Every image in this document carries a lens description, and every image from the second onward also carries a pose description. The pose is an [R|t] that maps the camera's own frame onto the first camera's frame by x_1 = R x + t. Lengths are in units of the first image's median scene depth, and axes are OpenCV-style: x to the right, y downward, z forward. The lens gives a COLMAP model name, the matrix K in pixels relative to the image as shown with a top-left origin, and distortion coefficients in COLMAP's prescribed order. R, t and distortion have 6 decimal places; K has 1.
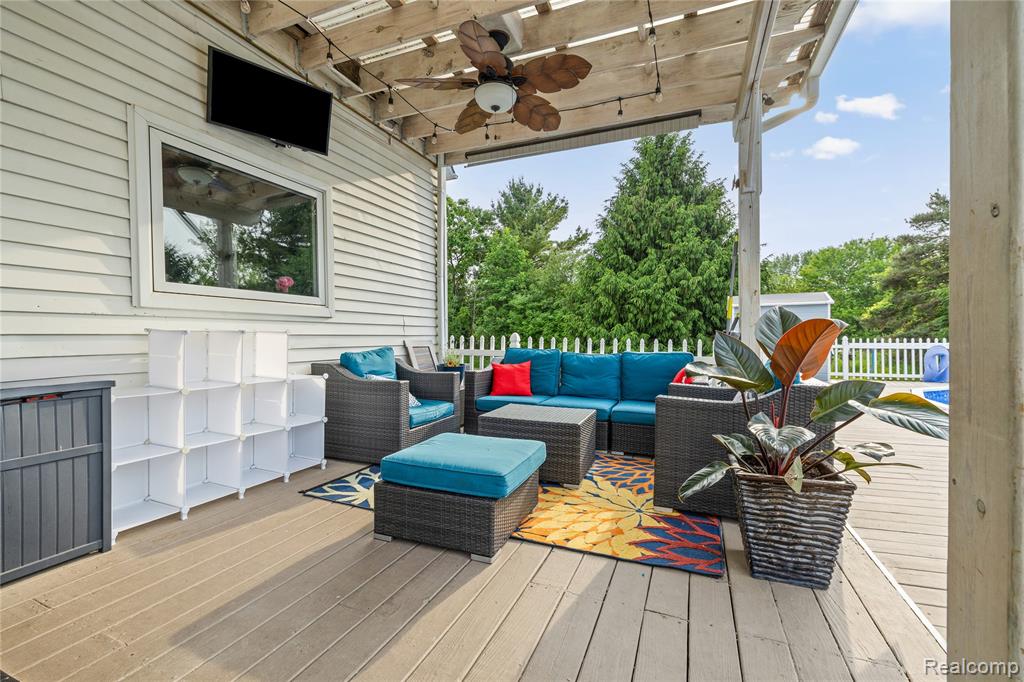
lens RADIAL K [[438.8, 0, 511.0], [0, 438.8, 338.8], [0, 0, 1]] dist [0.011879, -0.001206]
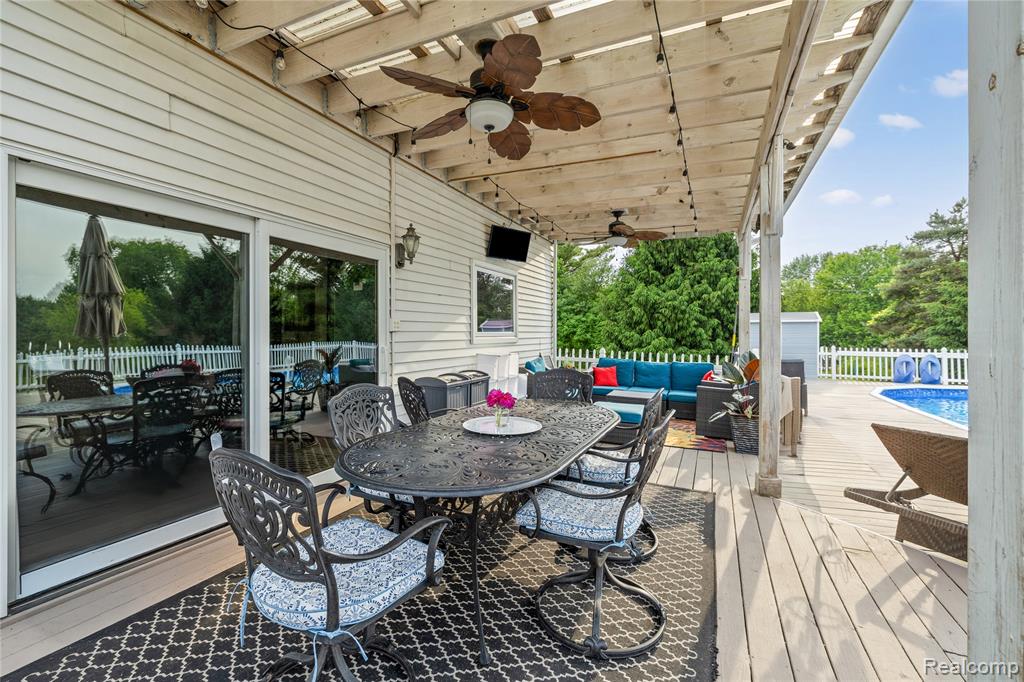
lens RADIAL K [[438.8, 0, 512.7], [0, 438.8, 329.1], [0, 0, 1]] dist [0.011879, -0.001206]
pose [[0.999386, 0.011964, -0.032919, -0.085823], [-0.012278, 0.999881, -0.009348, -0.020445], [0.032803, 0.009746, 0.999414, -0.203025]]
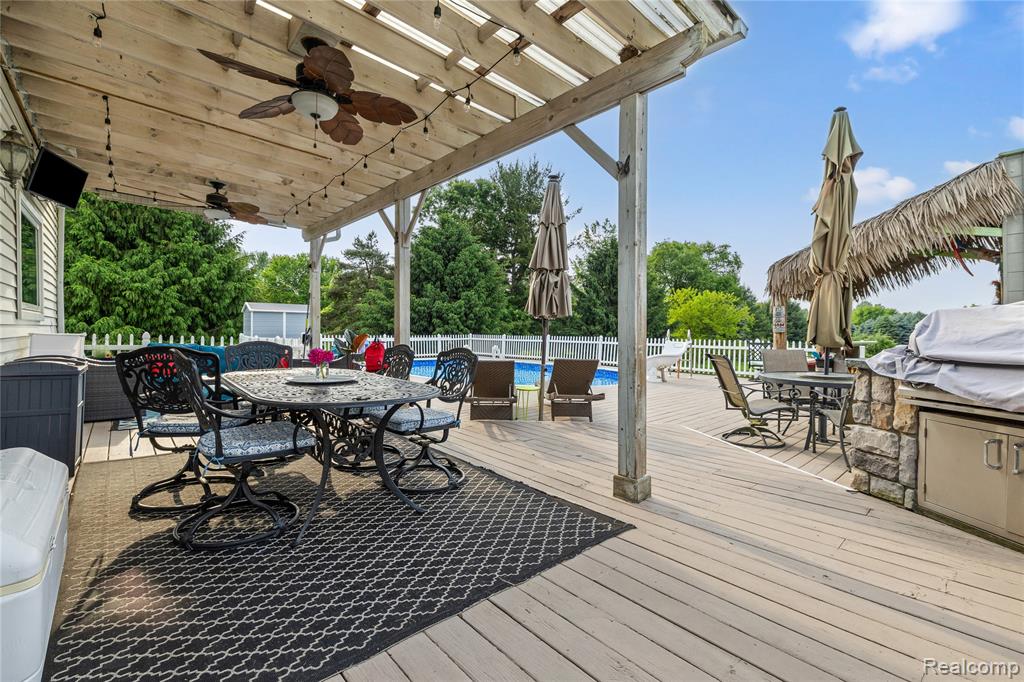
lens RADIAL K [[438.8, 0, 522.2], [0, 438.8, 339.7], [0, 0, 1]] dist [0.011879, -0.001206]
pose [[0.418225, -0.003869, 0.908335, -0.236294], [-0.012565, 0.999871, 0.010044, -0.006075], [-0.908256, -0.015614, 0.418123, -0.196848]]
